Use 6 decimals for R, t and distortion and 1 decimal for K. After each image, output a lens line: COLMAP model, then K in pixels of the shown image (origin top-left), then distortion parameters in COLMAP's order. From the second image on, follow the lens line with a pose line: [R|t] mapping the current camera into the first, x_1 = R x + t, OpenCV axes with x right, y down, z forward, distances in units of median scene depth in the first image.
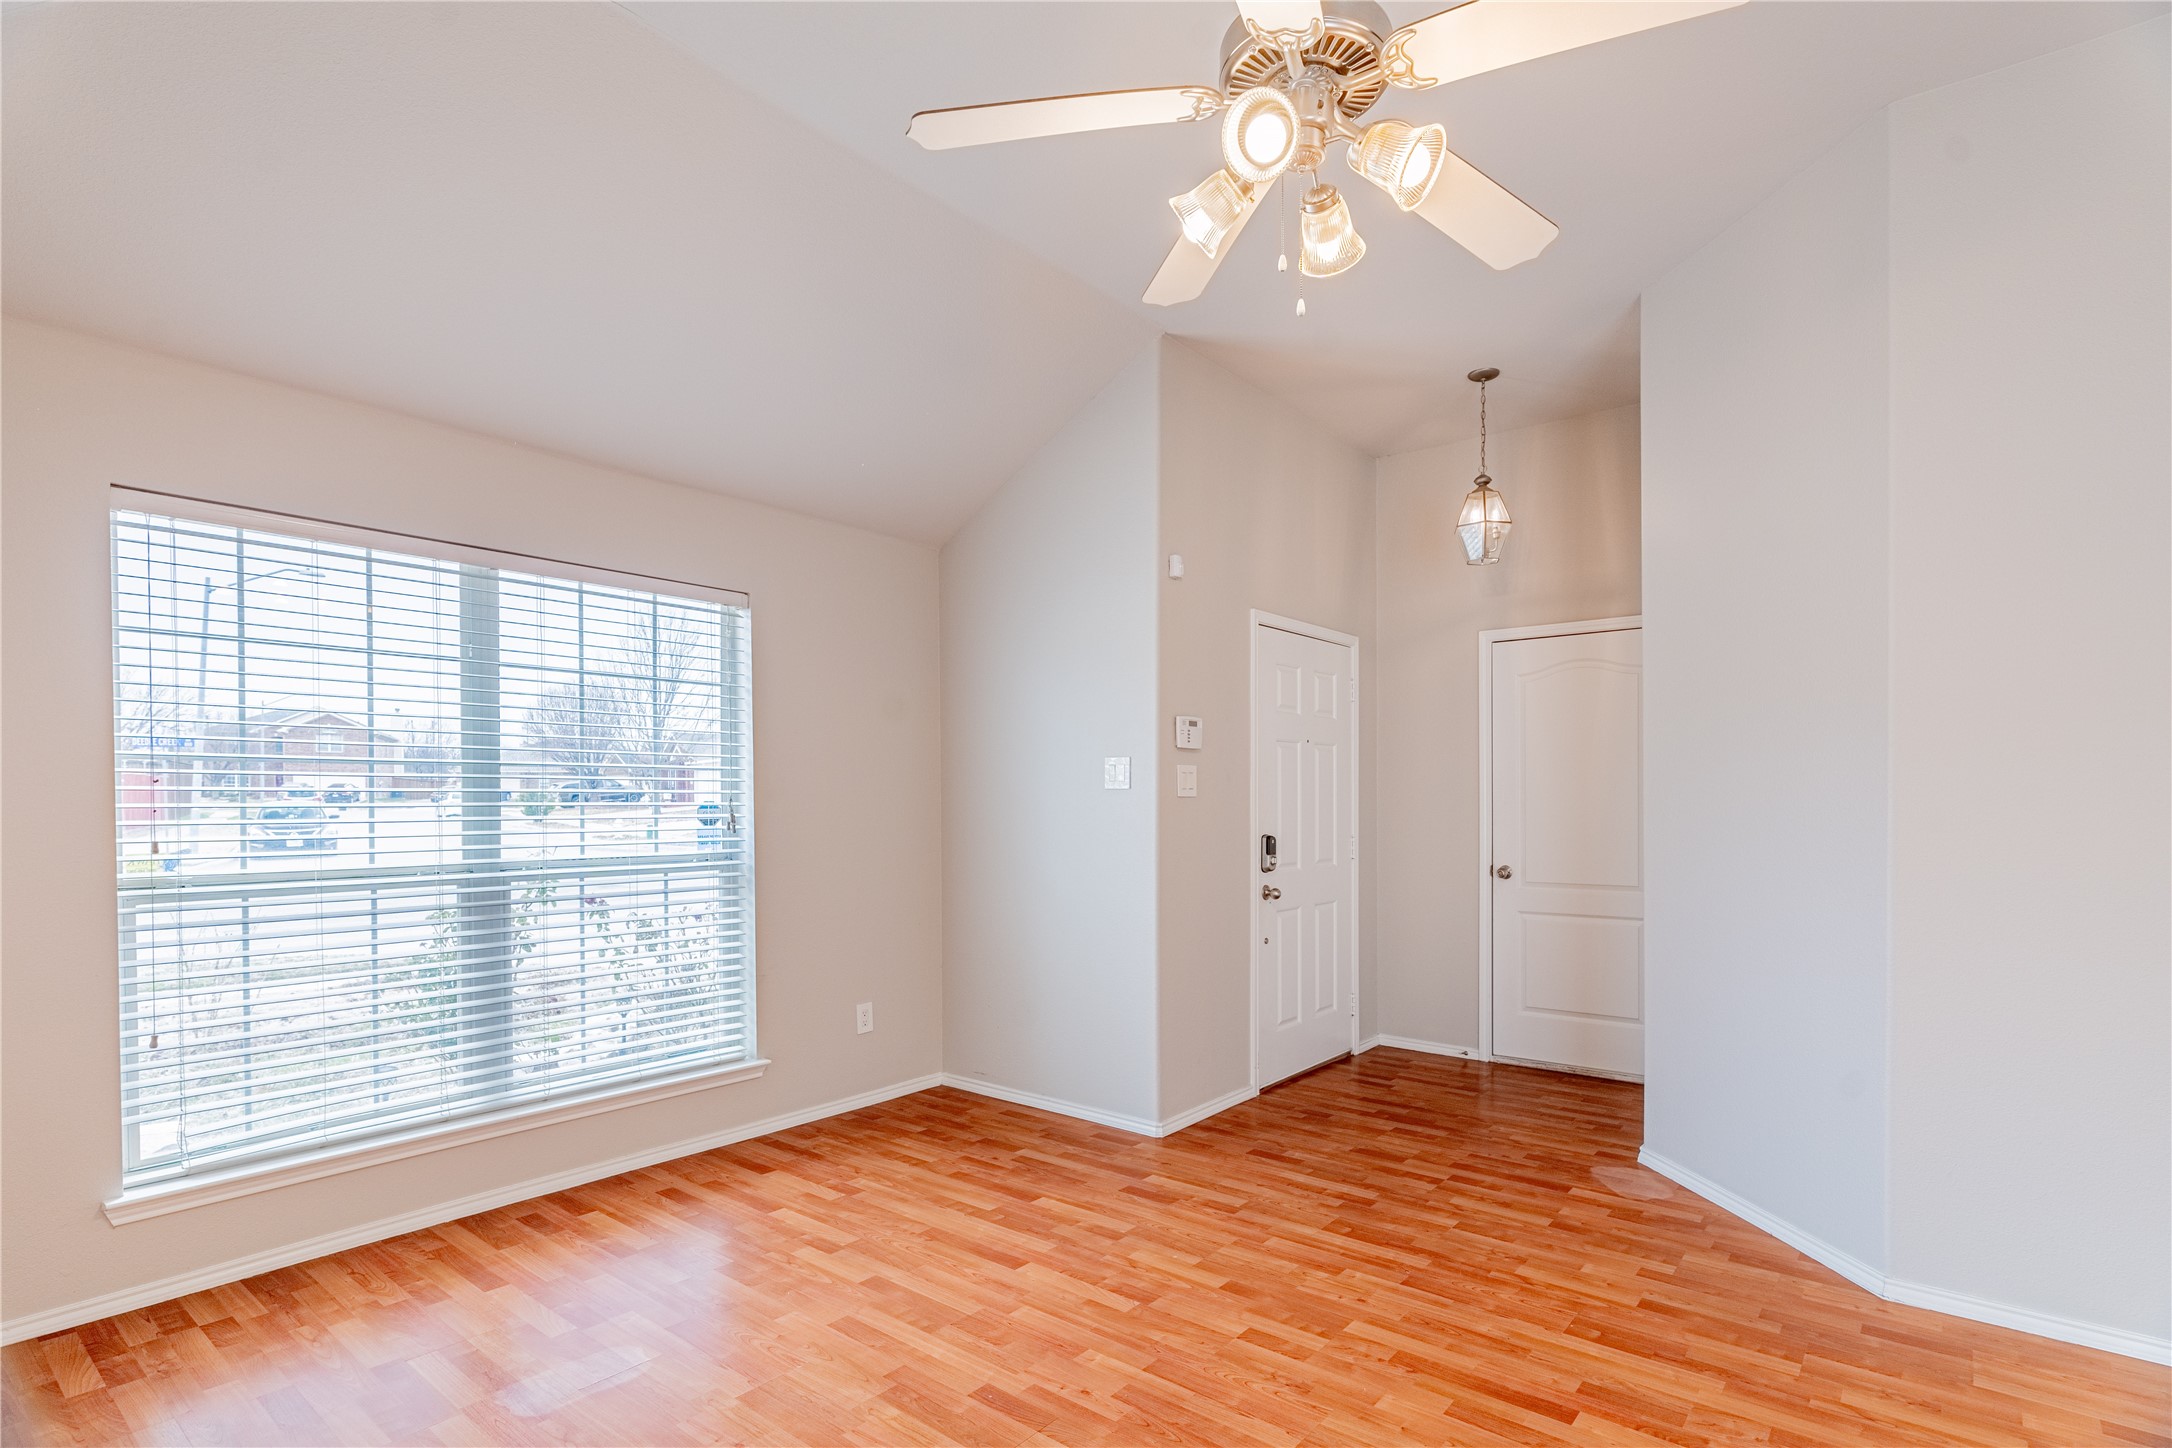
lens RADIAL K [[1058.9, 0, 1113.9], [0, 1058.9, 814.6], [0, 0, 1]] dist [-0.000394, 0.000119]
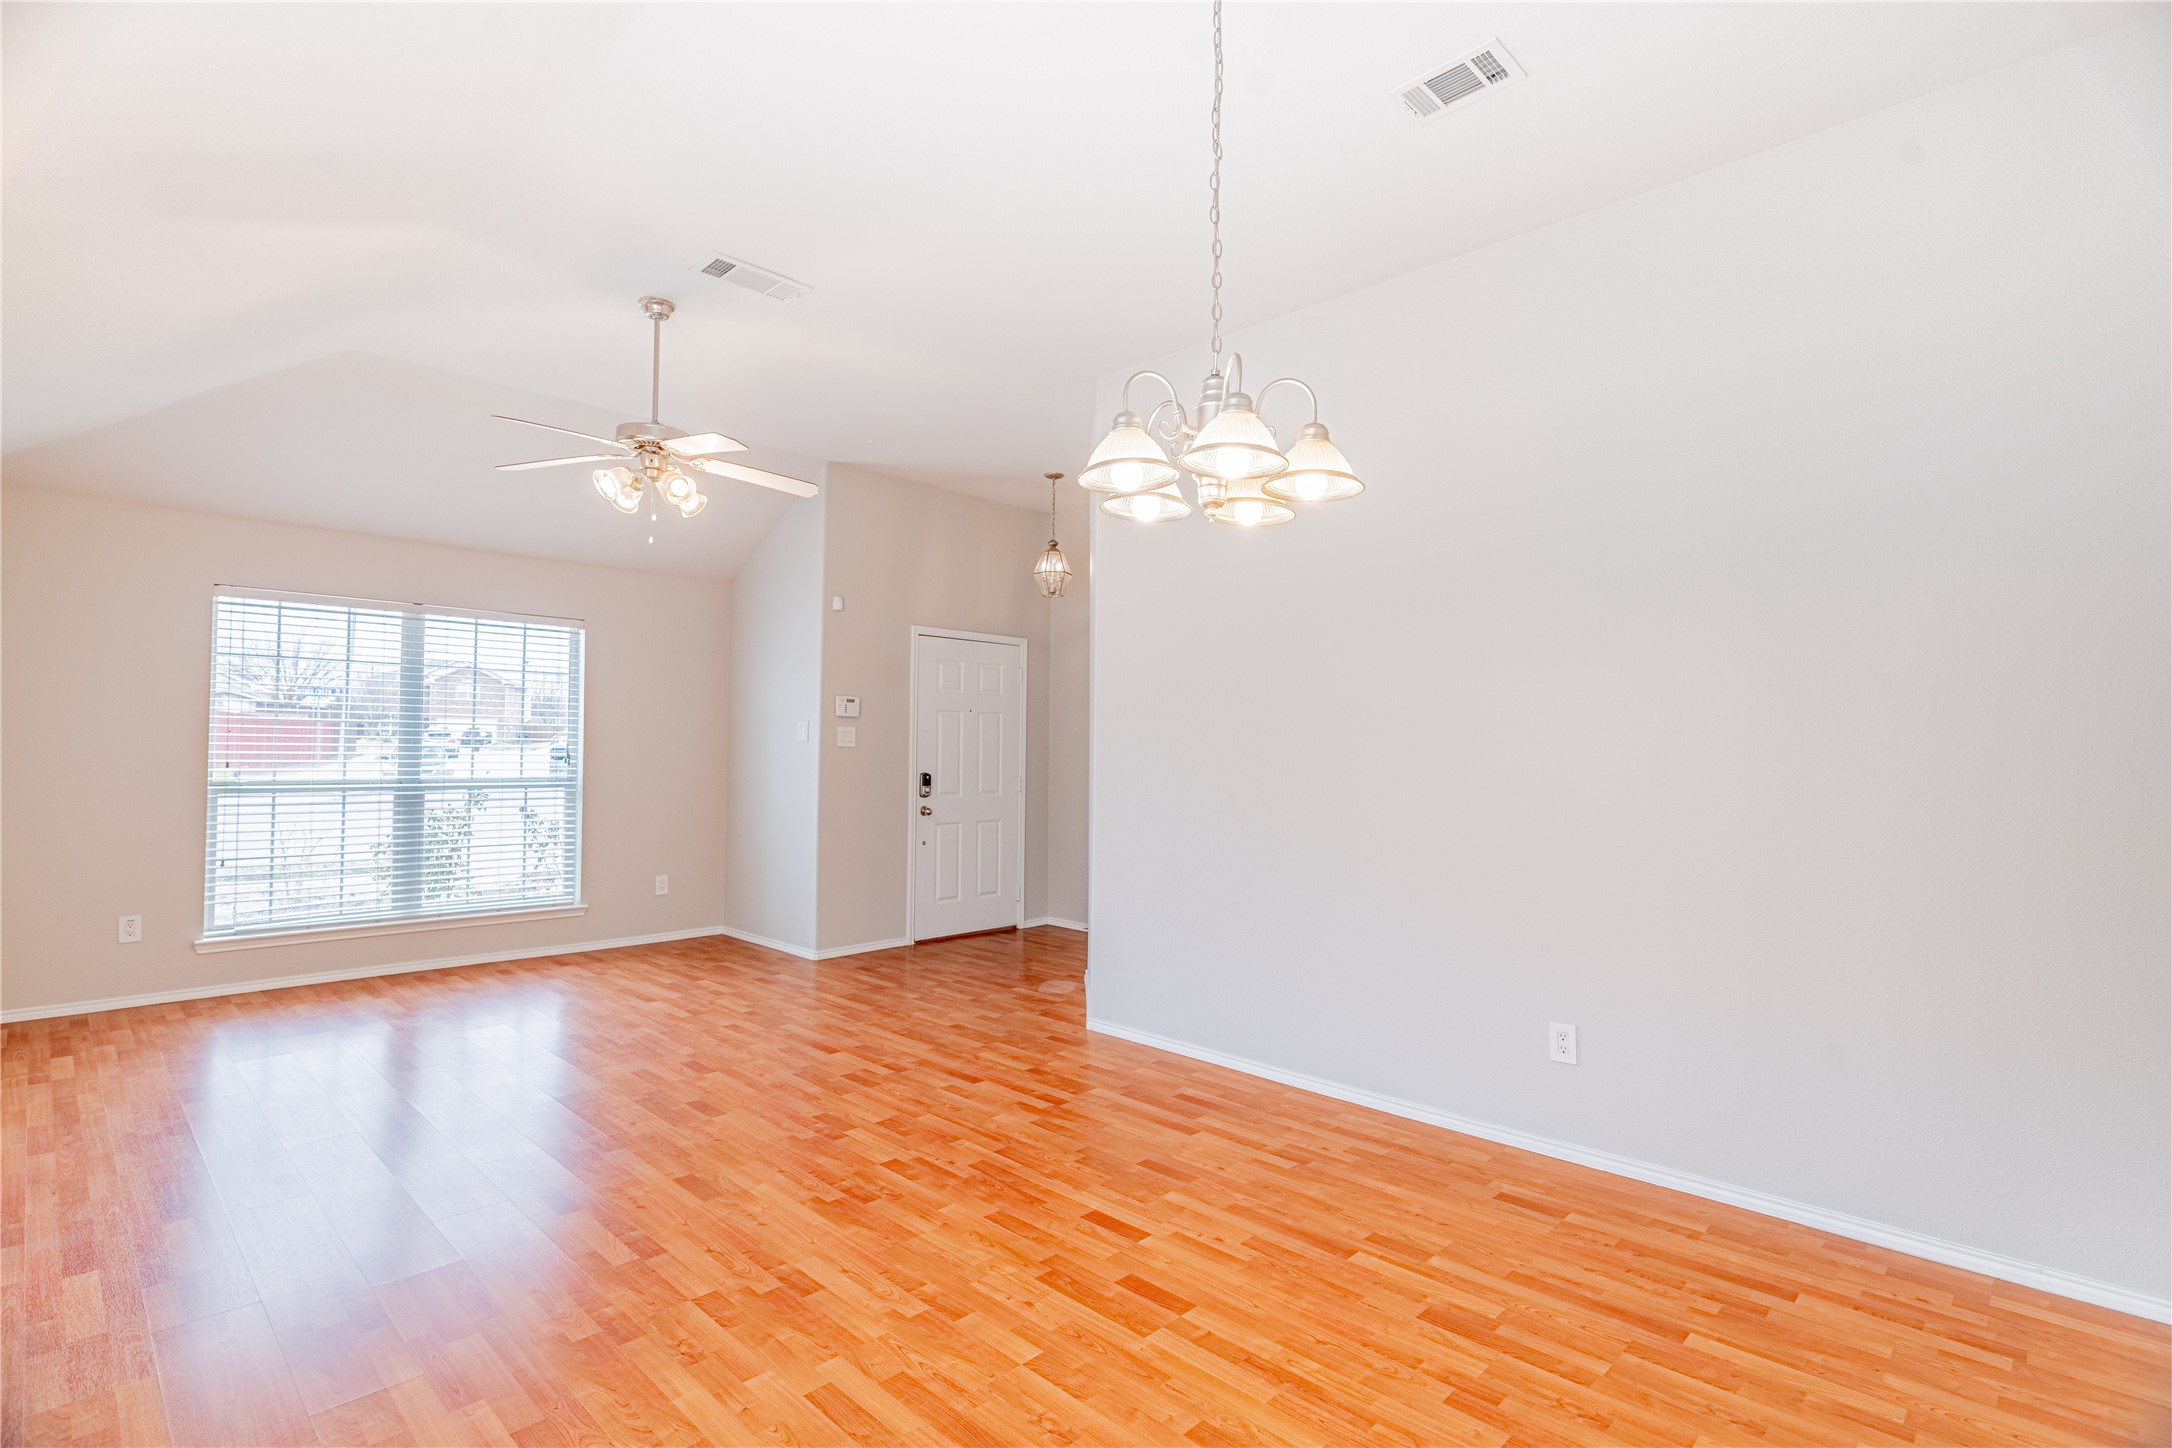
lens RADIAL K [[1029.8, 0, 1086.0], [0, 1029.8, 724.0], [0, 0, 1]] dist [0.000371, 0.000834]
pose [[0.994864, 0.011247, -0.100593, 0.720507], [-0.015253, 0.999117, -0.039151, 0.004862], [0.100064, 0.040484, 0.994157, -0.618166]]
